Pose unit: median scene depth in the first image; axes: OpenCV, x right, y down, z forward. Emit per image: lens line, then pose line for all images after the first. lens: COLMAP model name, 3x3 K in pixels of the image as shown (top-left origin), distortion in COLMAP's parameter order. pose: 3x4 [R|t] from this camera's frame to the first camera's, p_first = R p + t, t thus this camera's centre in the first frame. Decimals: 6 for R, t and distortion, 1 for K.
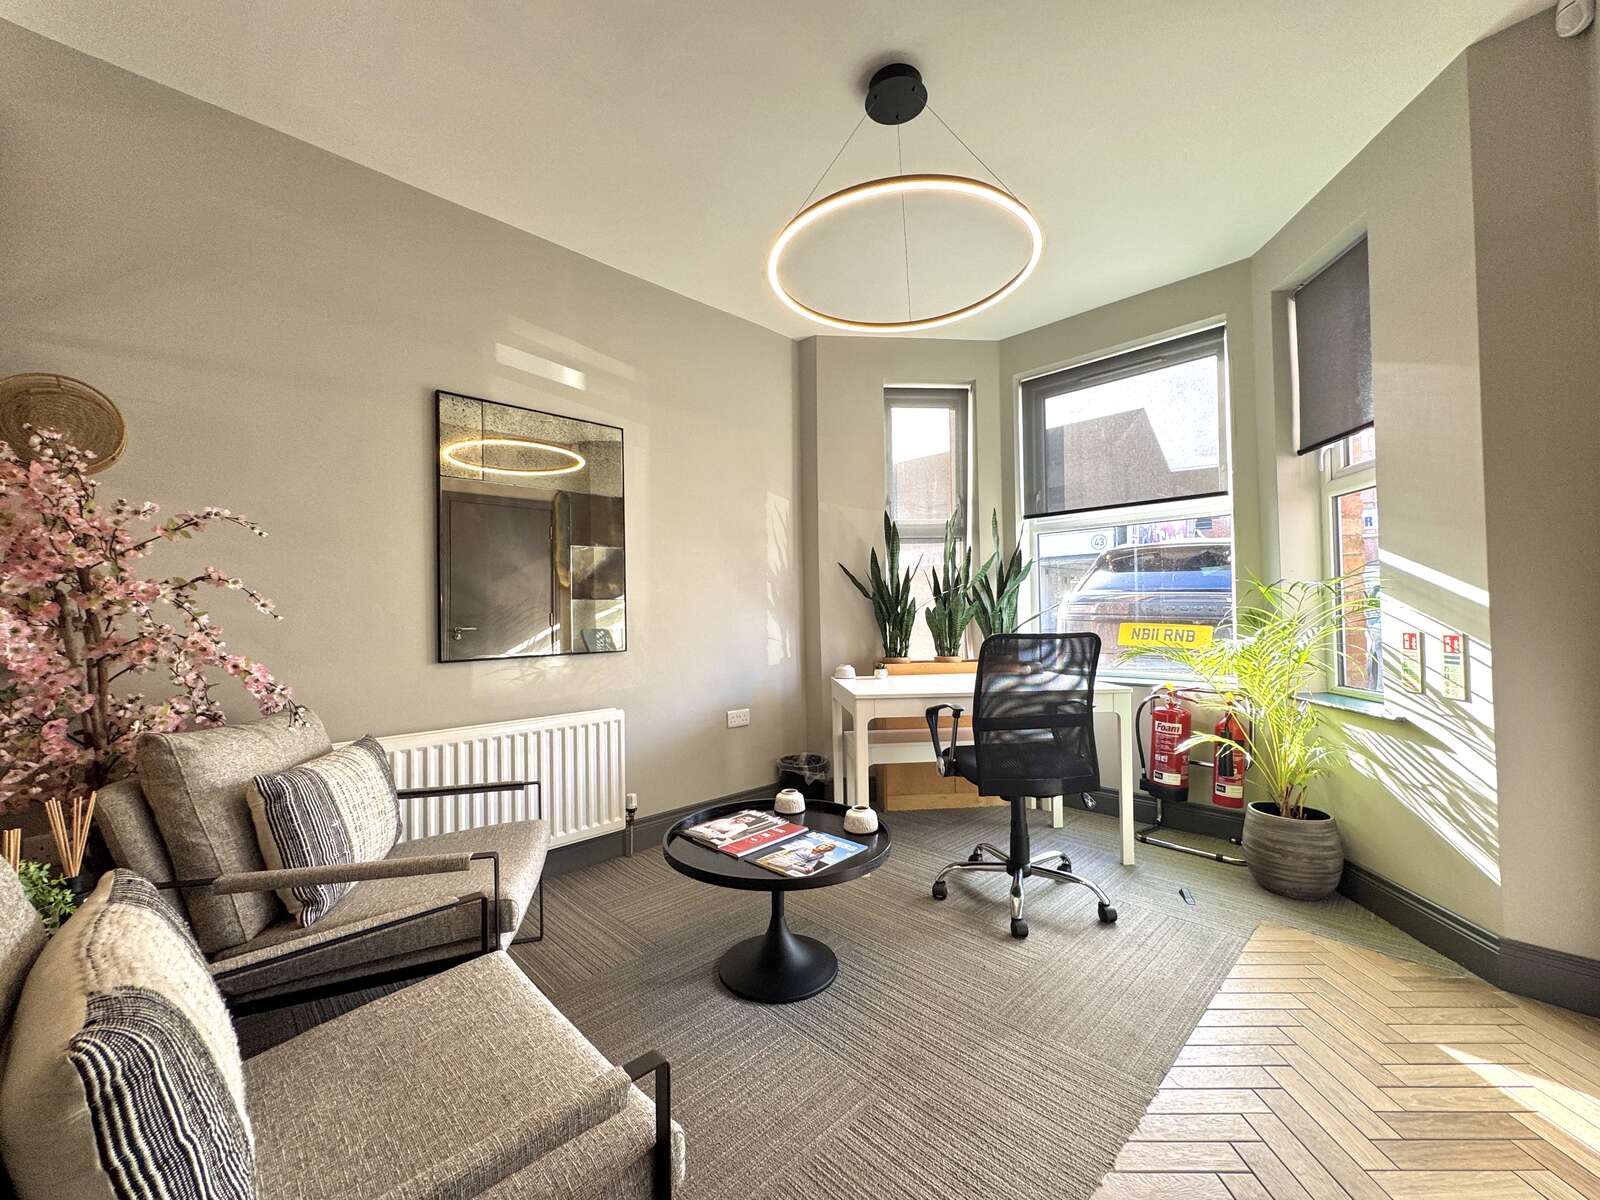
lens RADIAL K [[635.1, 0, 801.9], [0, 635.1, 600.6], [0, 0, 1]] dist [-0.012500, 0.001049]
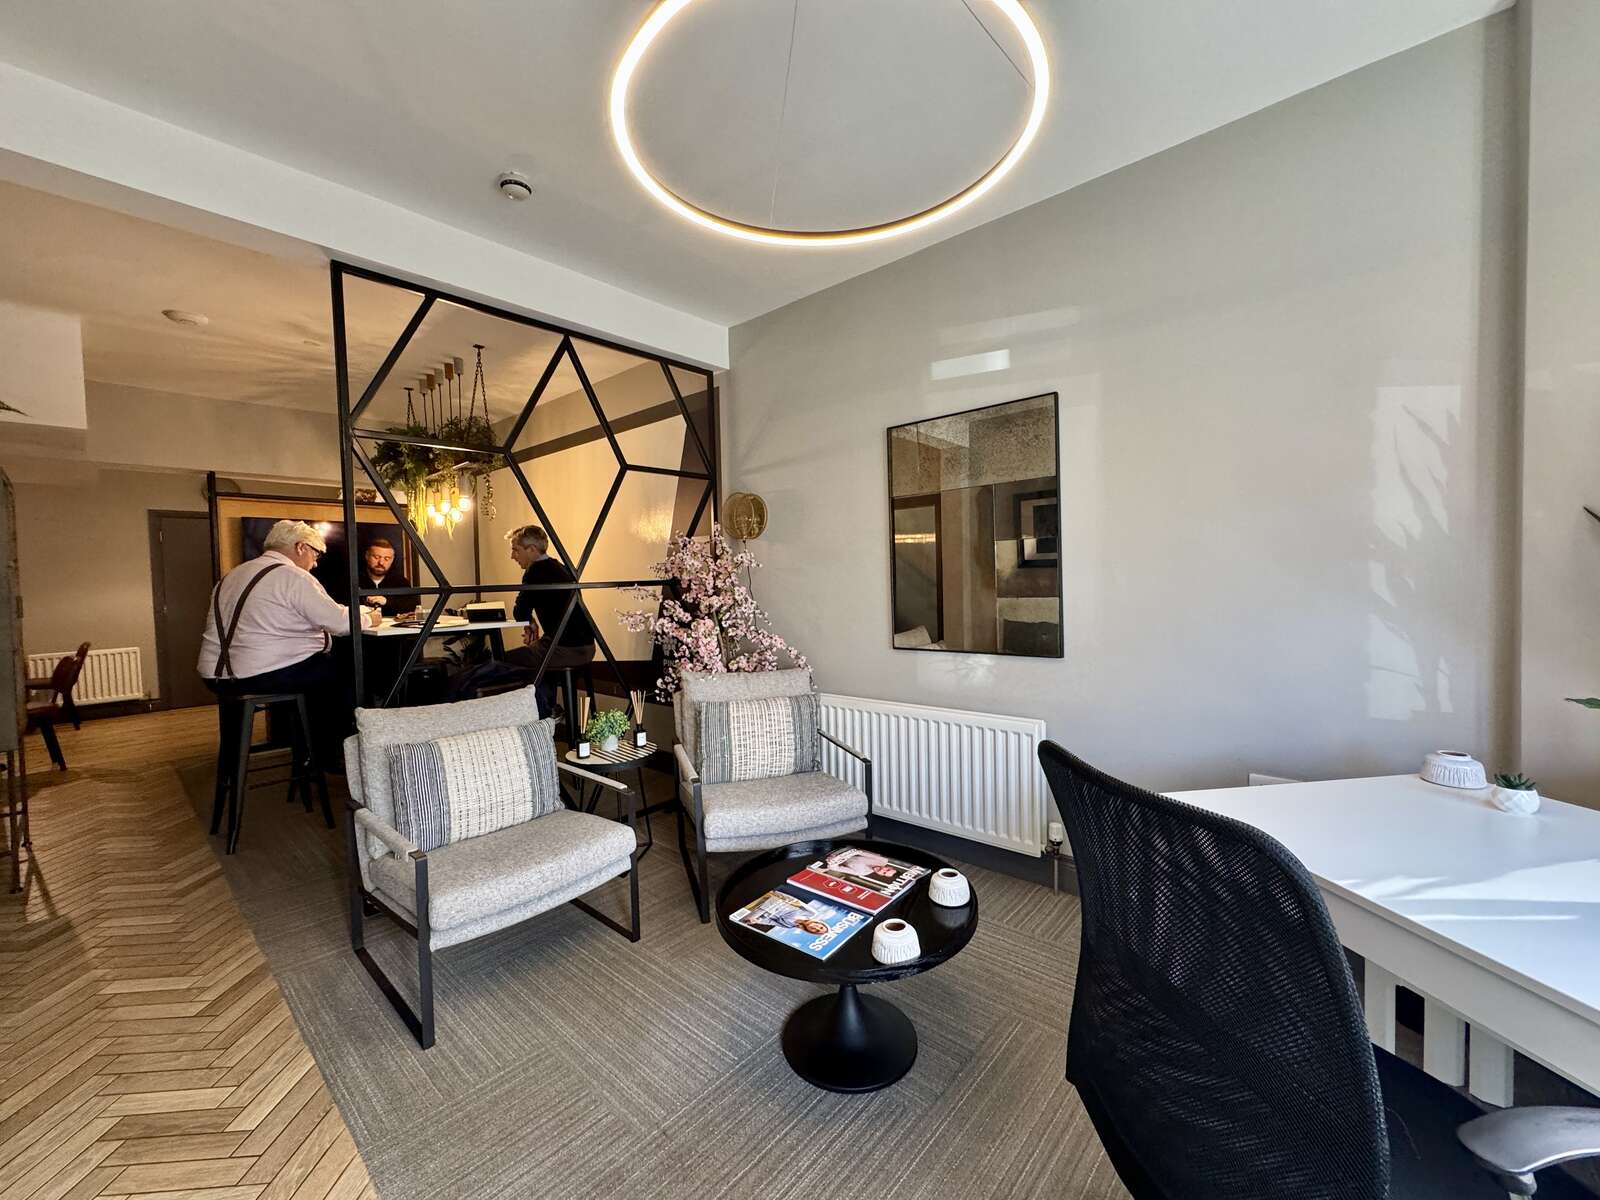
lens RADIAL K [[635.1, 0, 802.2], [0, 635.1, 603.2], [0, 0, 1]] dist [-0.012500, 0.001049]
pose [[0.070084, 0.046630, -0.996451, 0.806380], [0.042886, 0.997842, 0.049711, -0.075862], [0.996619, -0.046218, 0.067933, 0.899213]]
